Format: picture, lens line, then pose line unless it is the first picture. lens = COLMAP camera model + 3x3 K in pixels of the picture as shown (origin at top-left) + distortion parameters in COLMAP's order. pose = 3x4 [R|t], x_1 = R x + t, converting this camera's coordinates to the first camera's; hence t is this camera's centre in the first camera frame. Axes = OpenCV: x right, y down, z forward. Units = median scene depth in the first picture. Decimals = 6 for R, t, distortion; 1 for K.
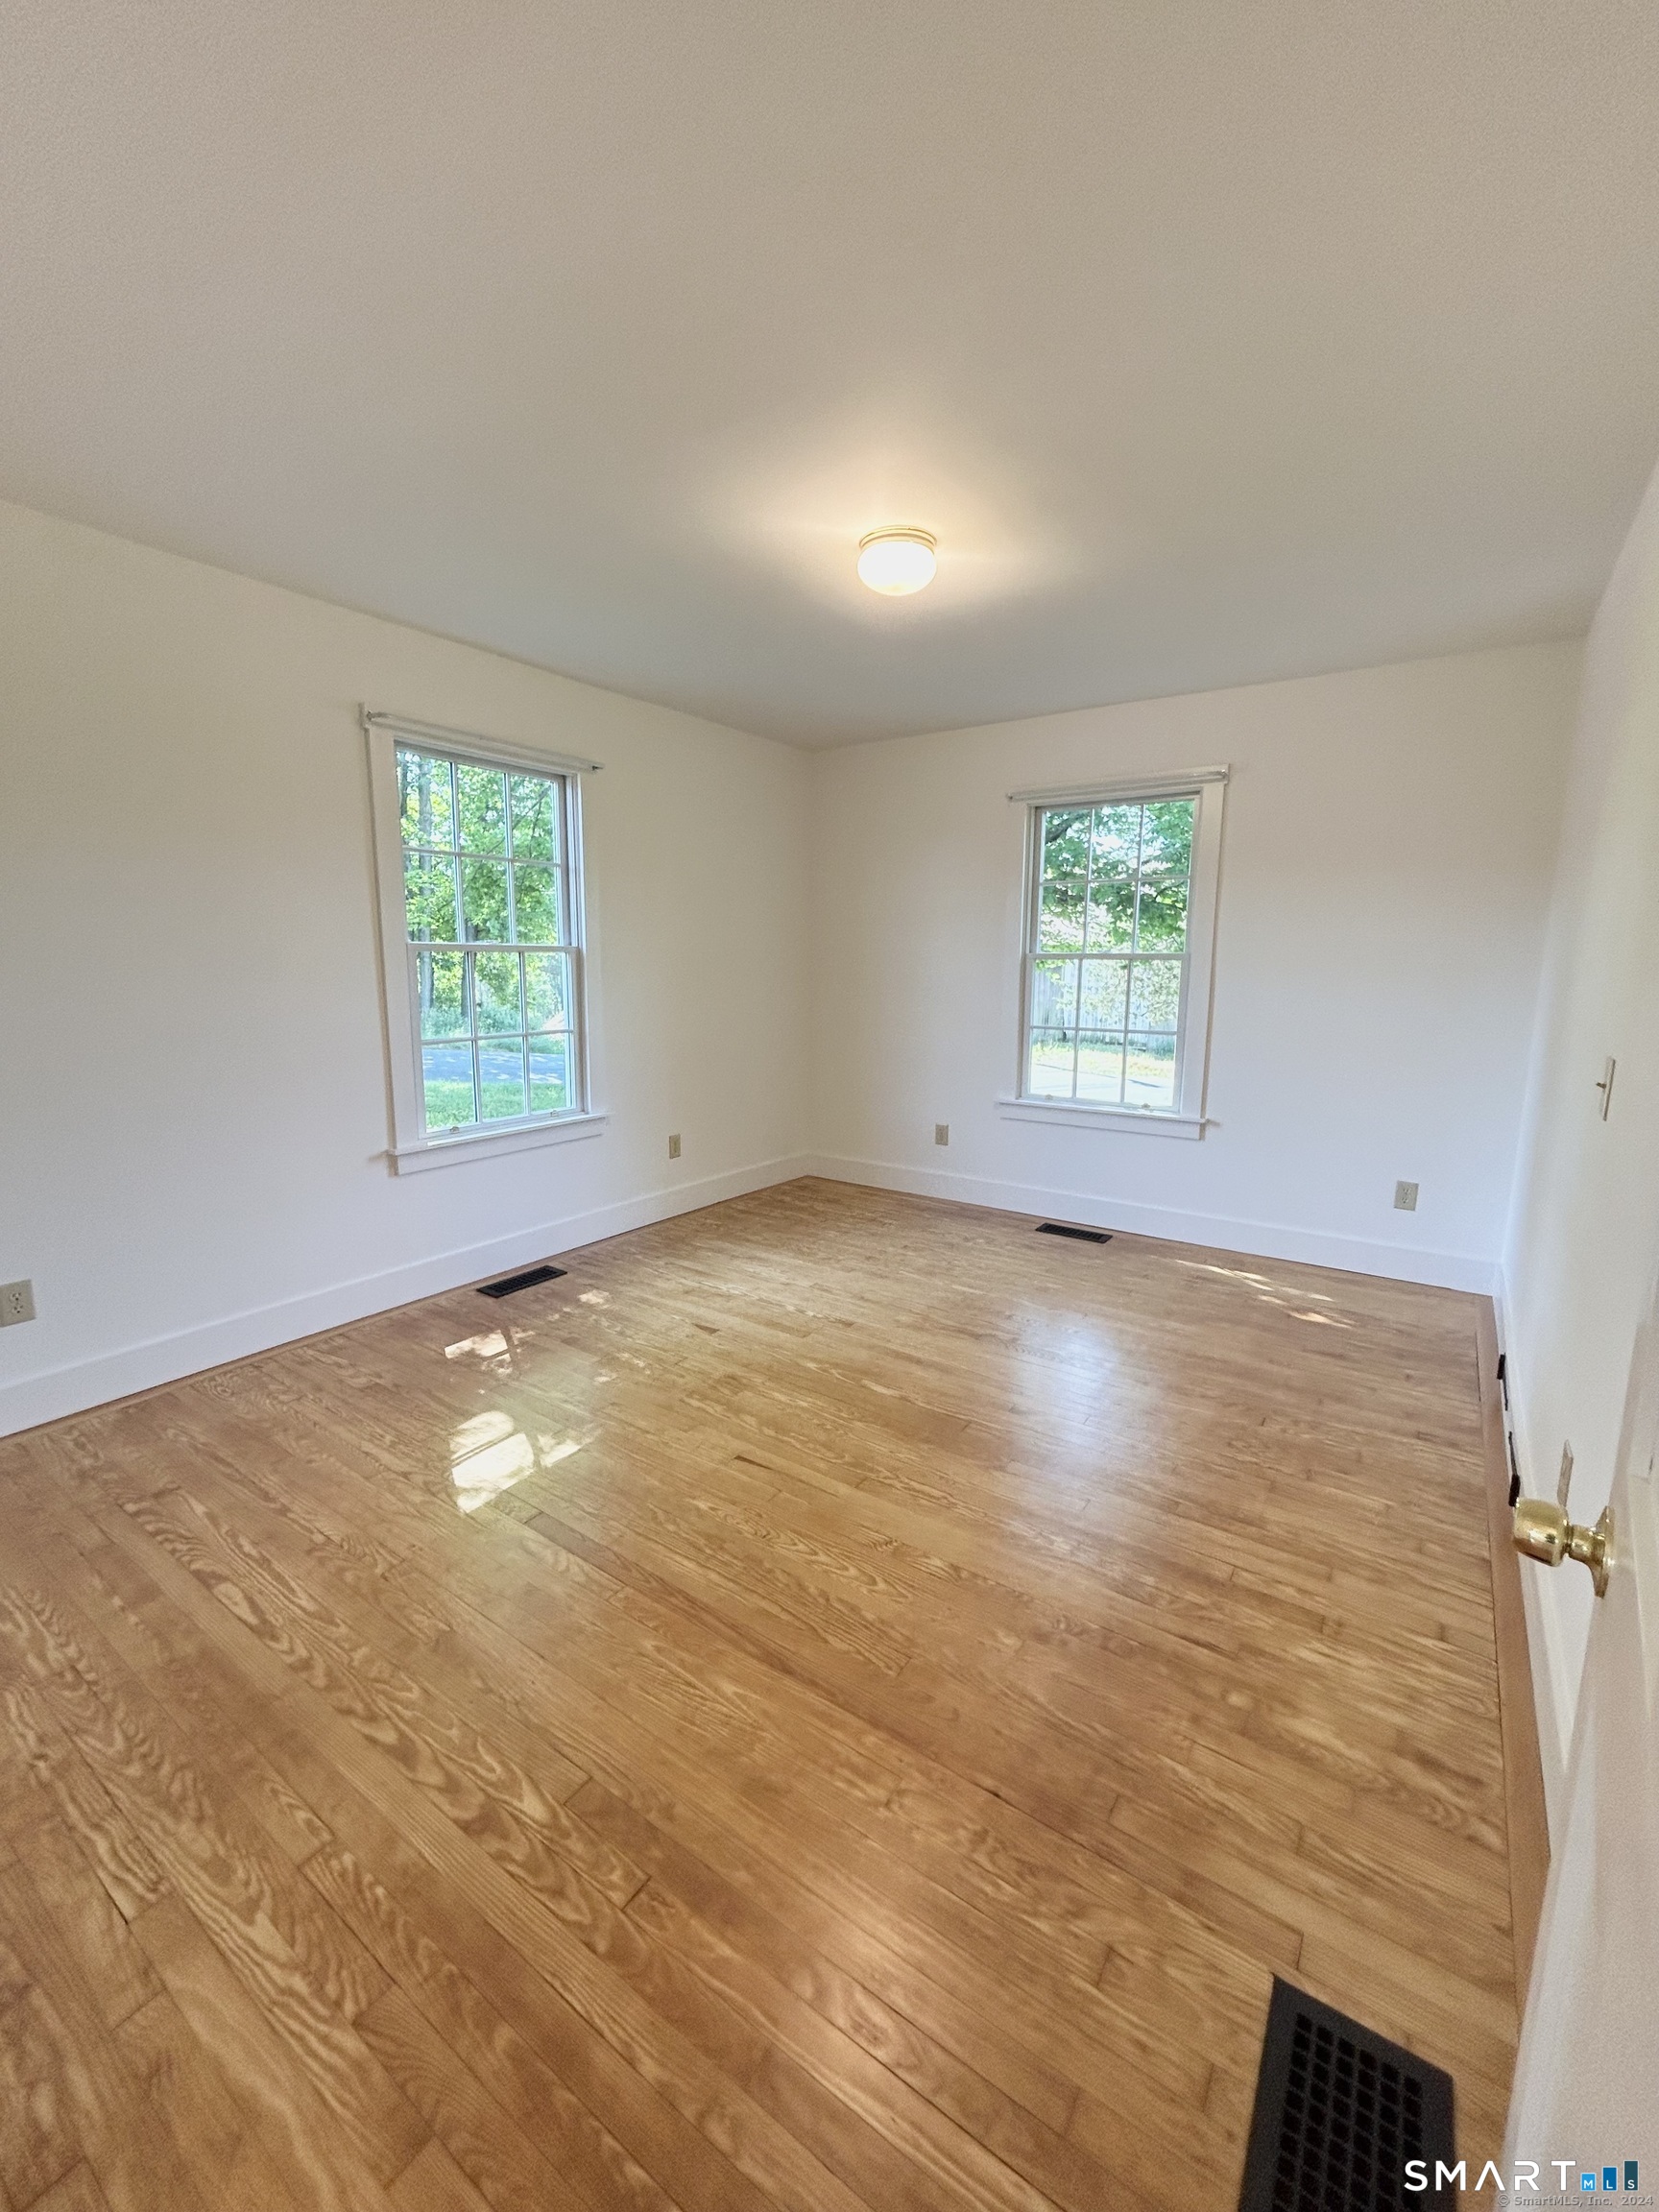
lens RADIAL K [[896.2, 0, 829.5], [0, 896.2, 1106.0], [0, 0, 1]] dist [-0.002162, 0.000404]
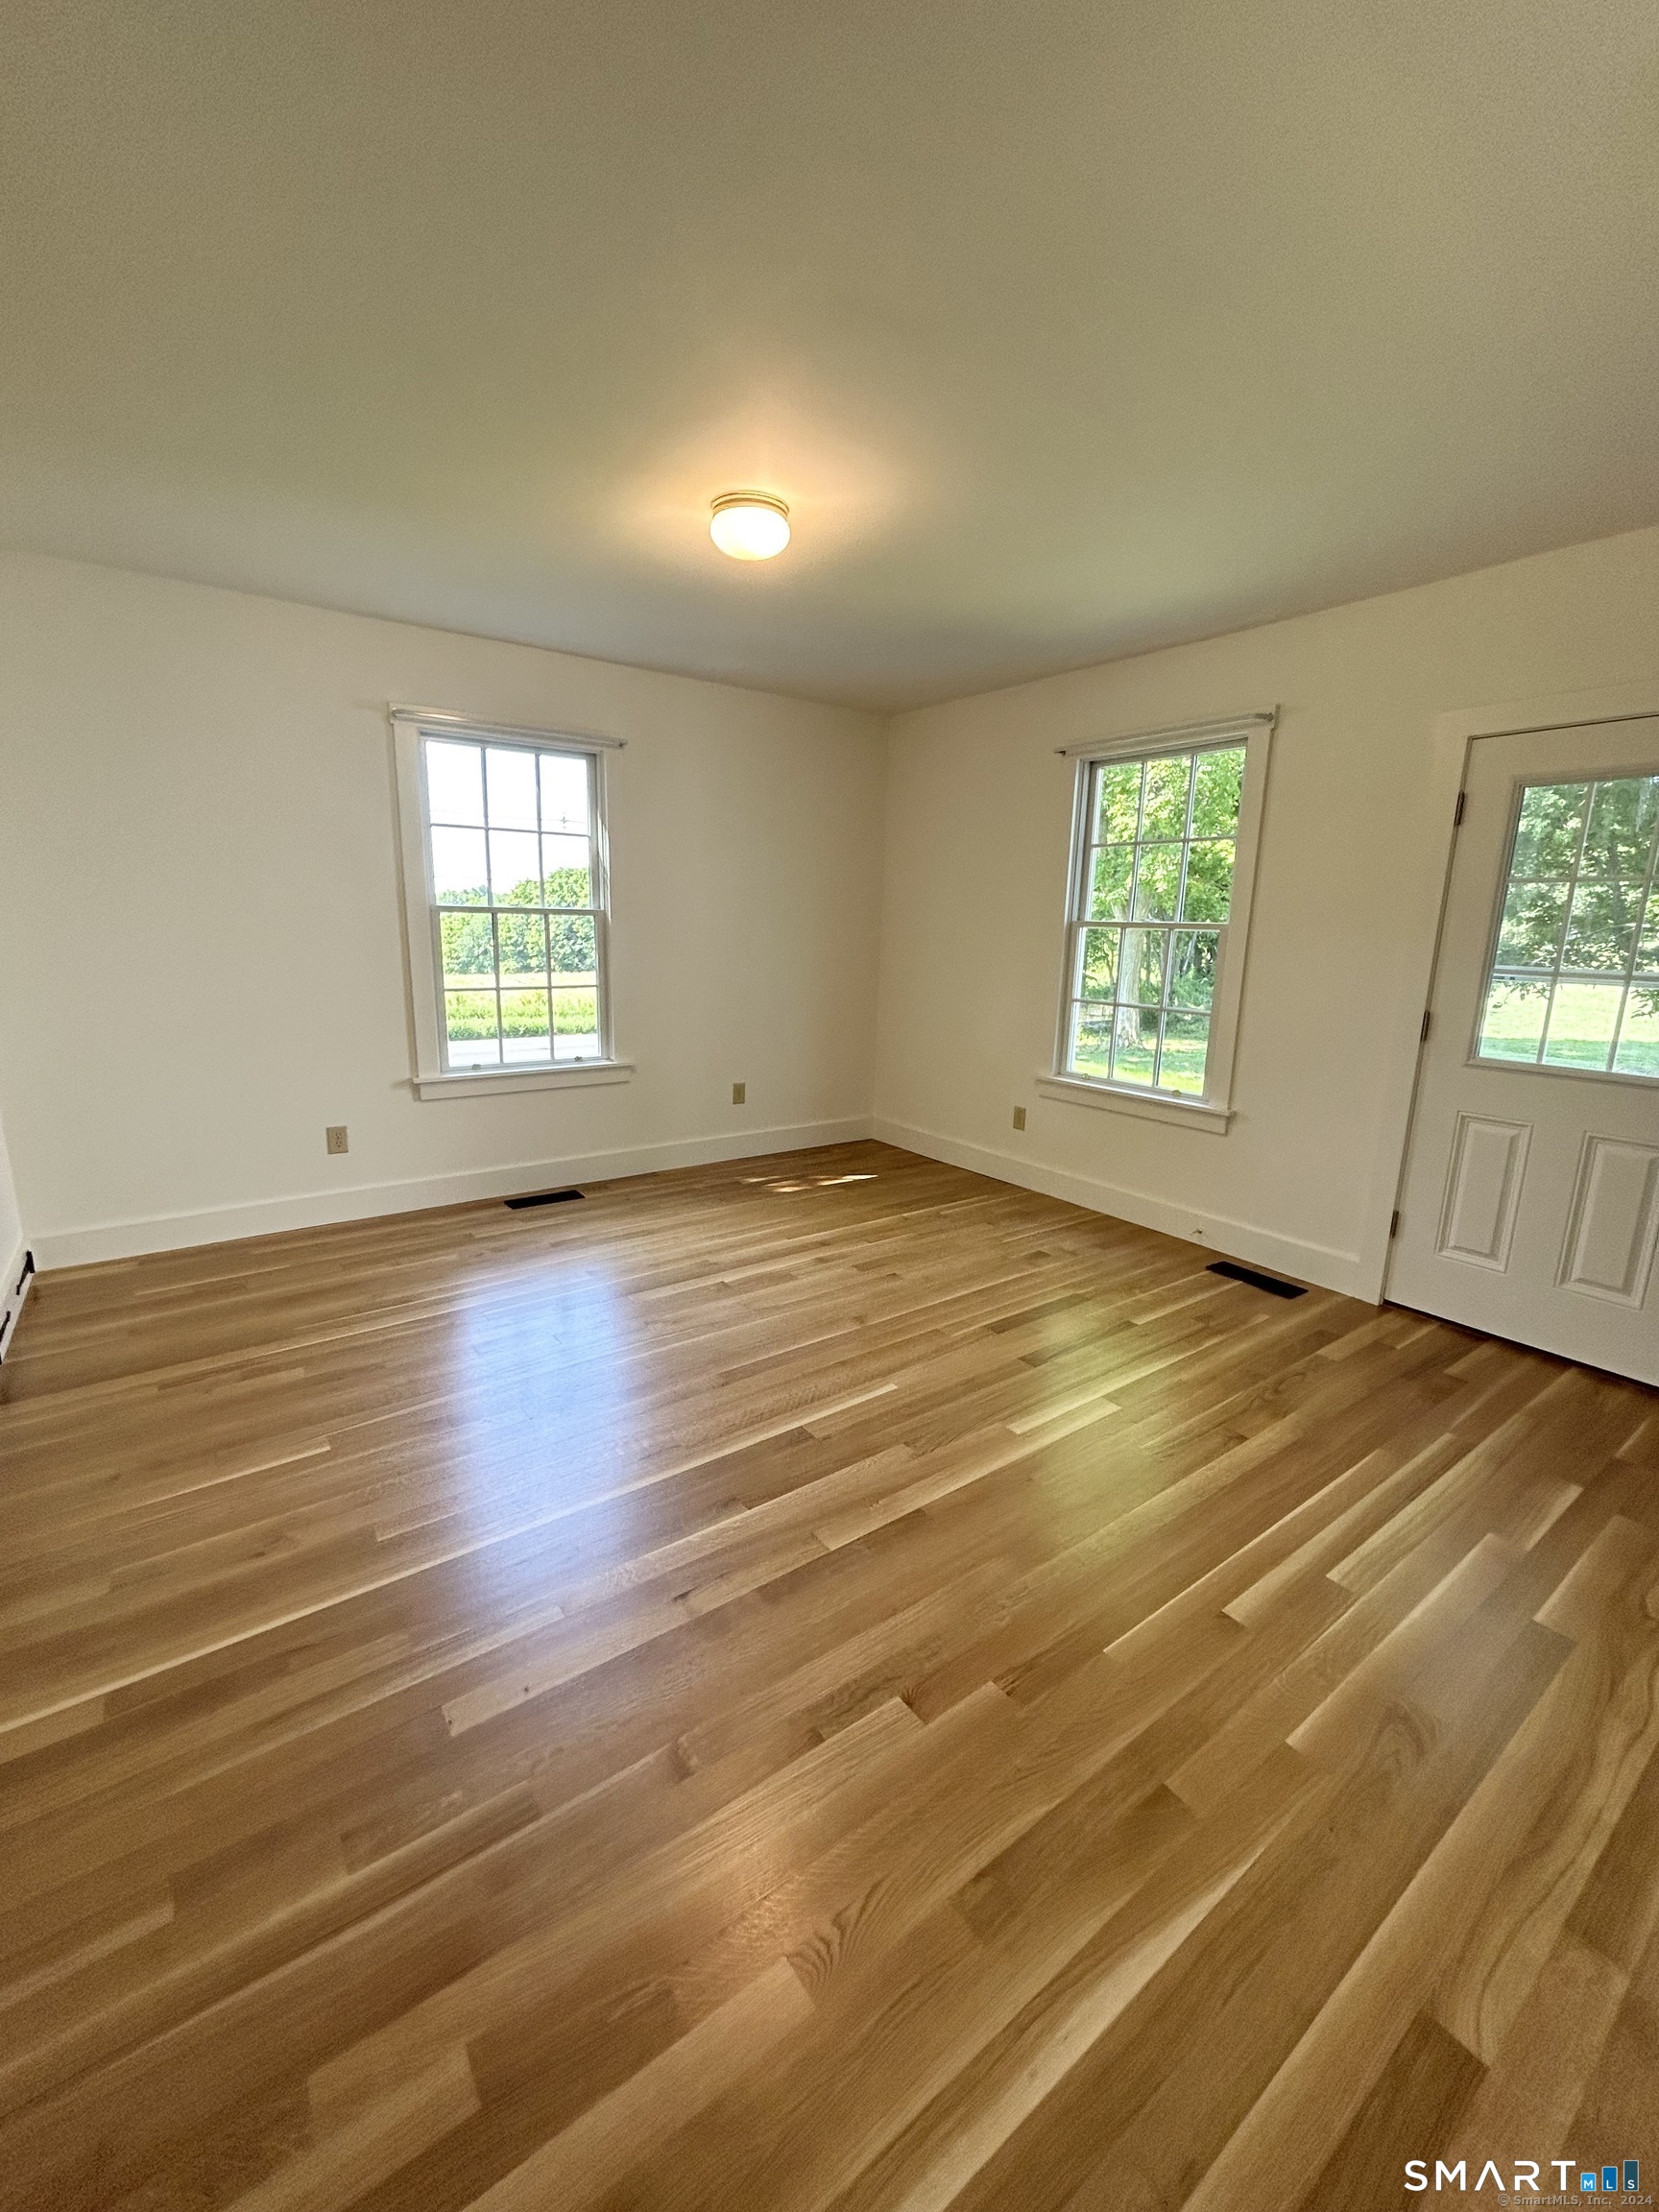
lens RADIAL K [[896.2, 0, 829.5], [0, 896.2, 1106.0], [0, 0, 1]] dist [-0.002162, 0.000404]
pose [[0.943725, 0.080207, -0.320858, 0.341725], [-0.067695, 0.996453, 0.049982, -0.009495], [0.323728, -0.025449, 0.945808, 0.033343]]
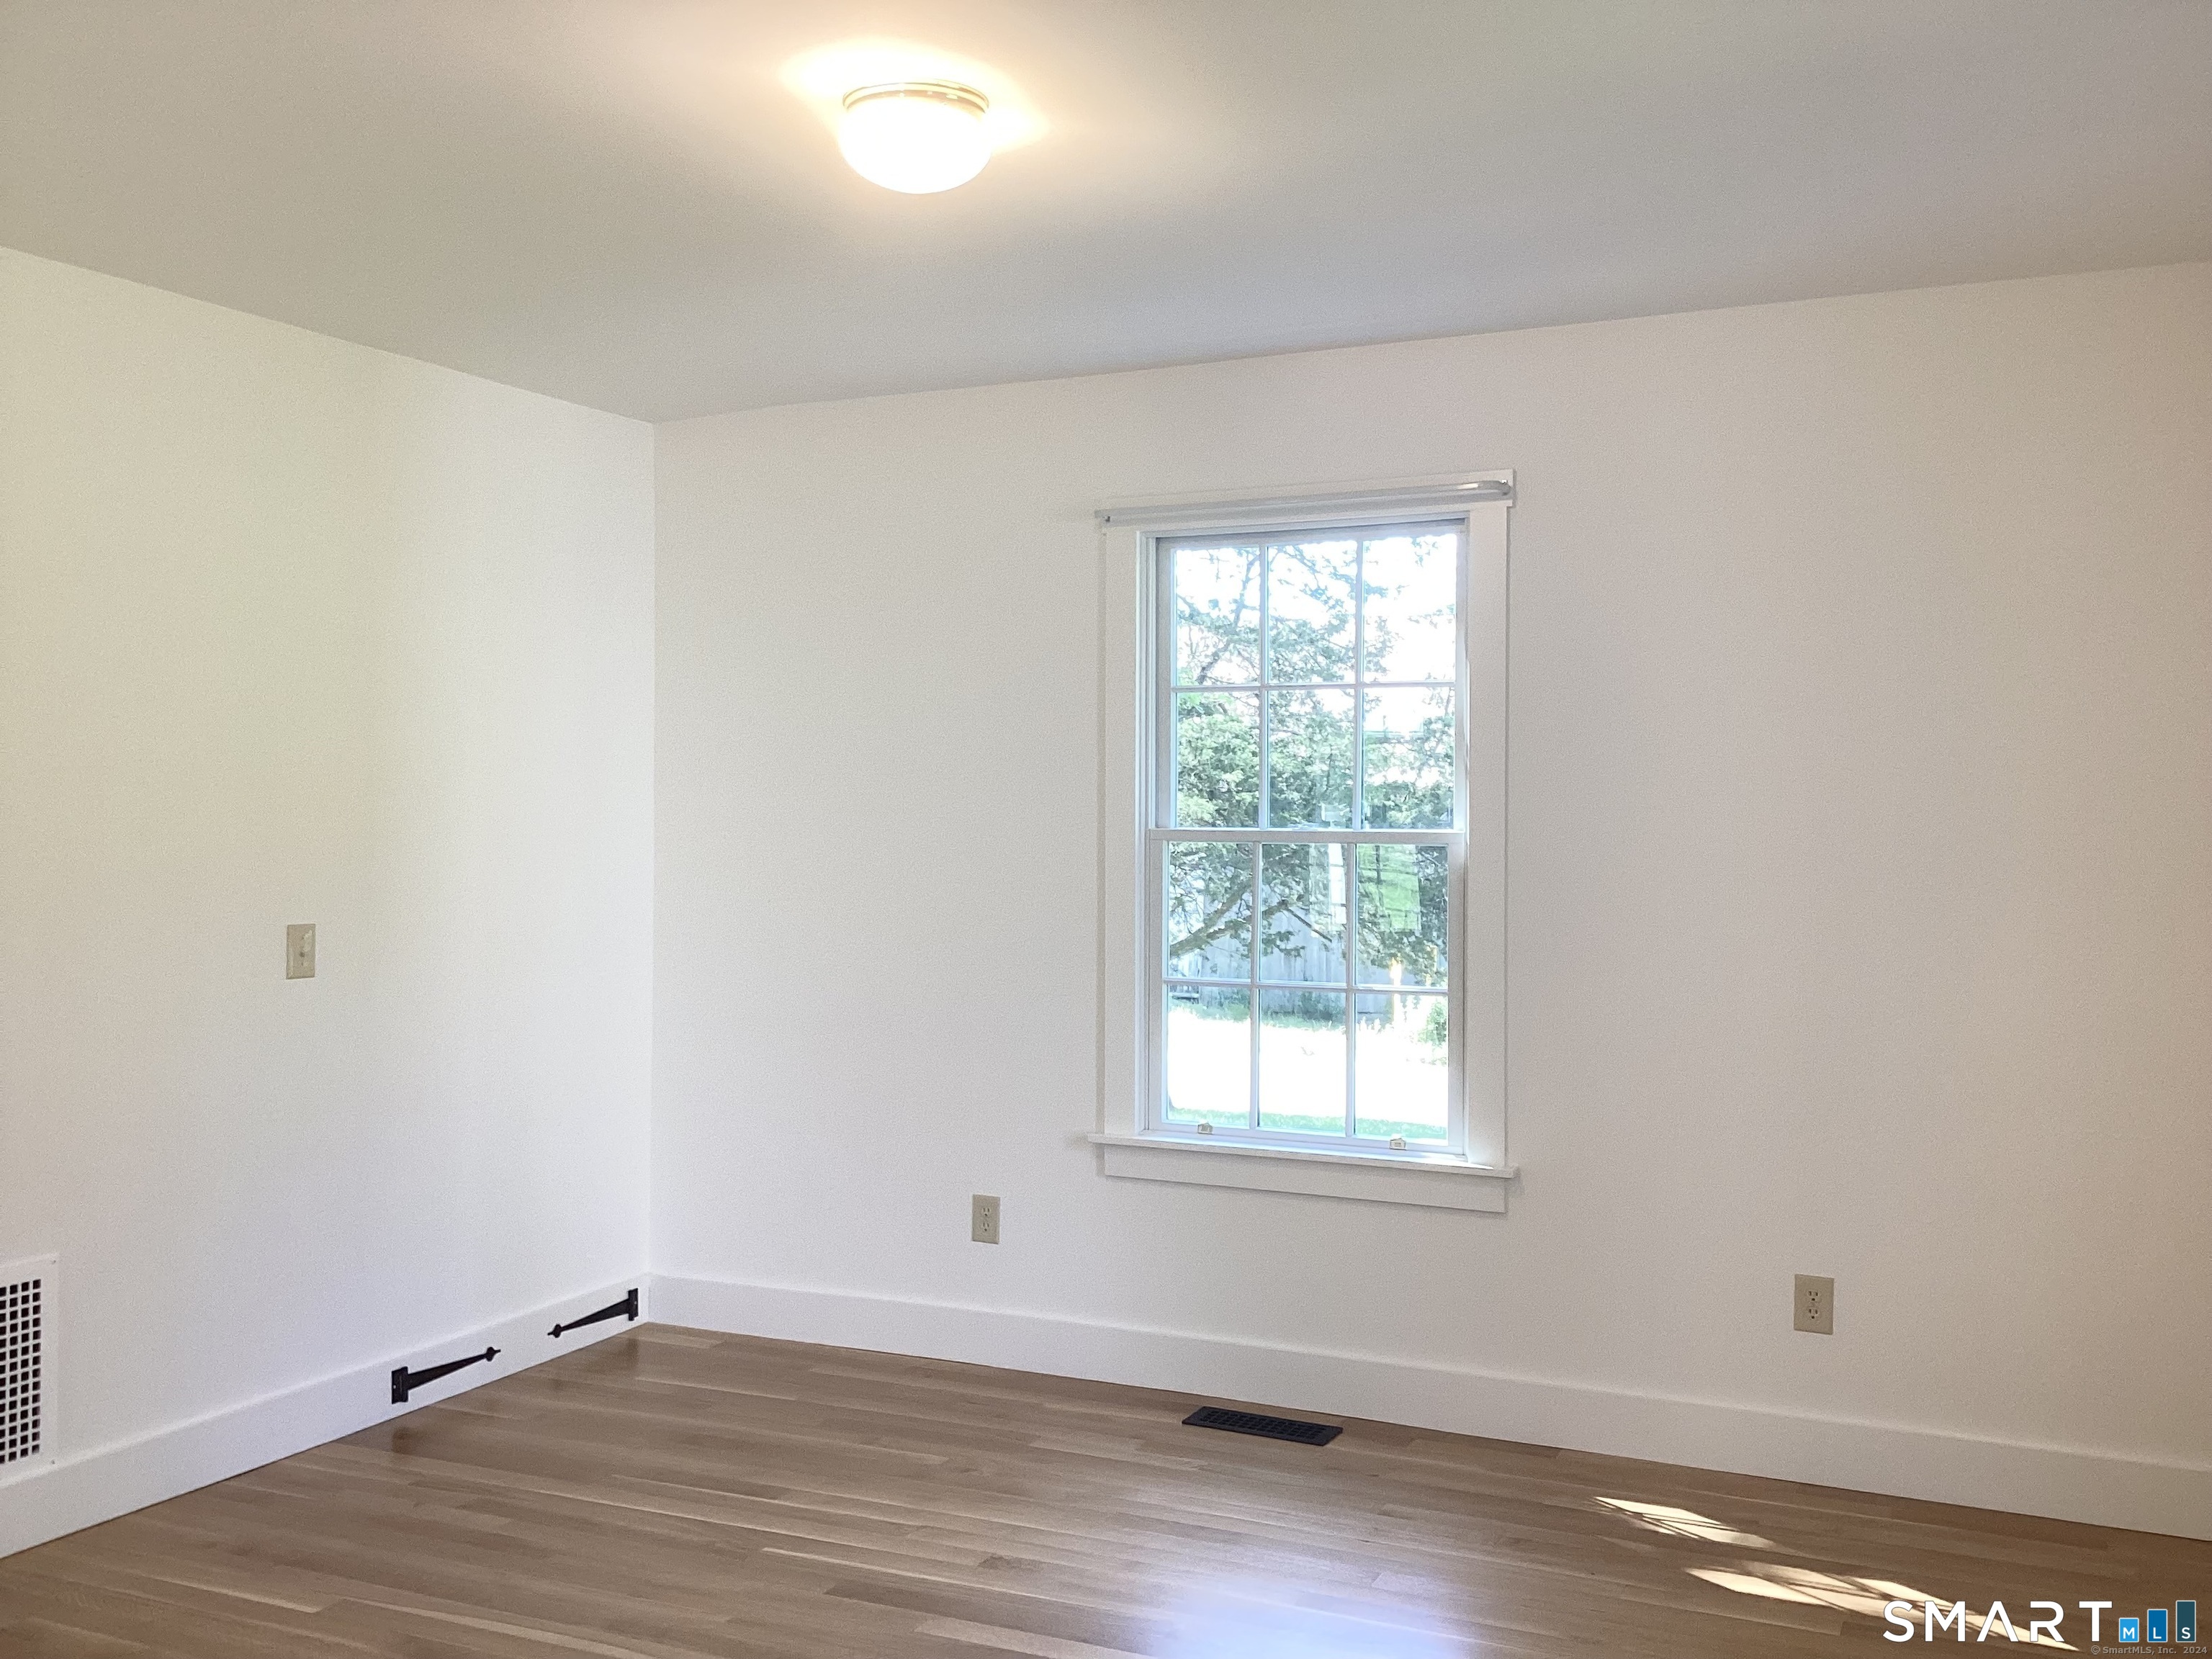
lens RADIAL K [[1988.8, 0, 1106.0], [0, 1988.8, 829.5], [0, 0, 1]] dist [0.096692, -0.190824]
pose [[0.164981, 0.003134, -0.986292, 0.782869], [-0.164919, 0.986004, -0.024453, -0.111278], [0.972411, 0.166693, 0.163189, 0.581886]]
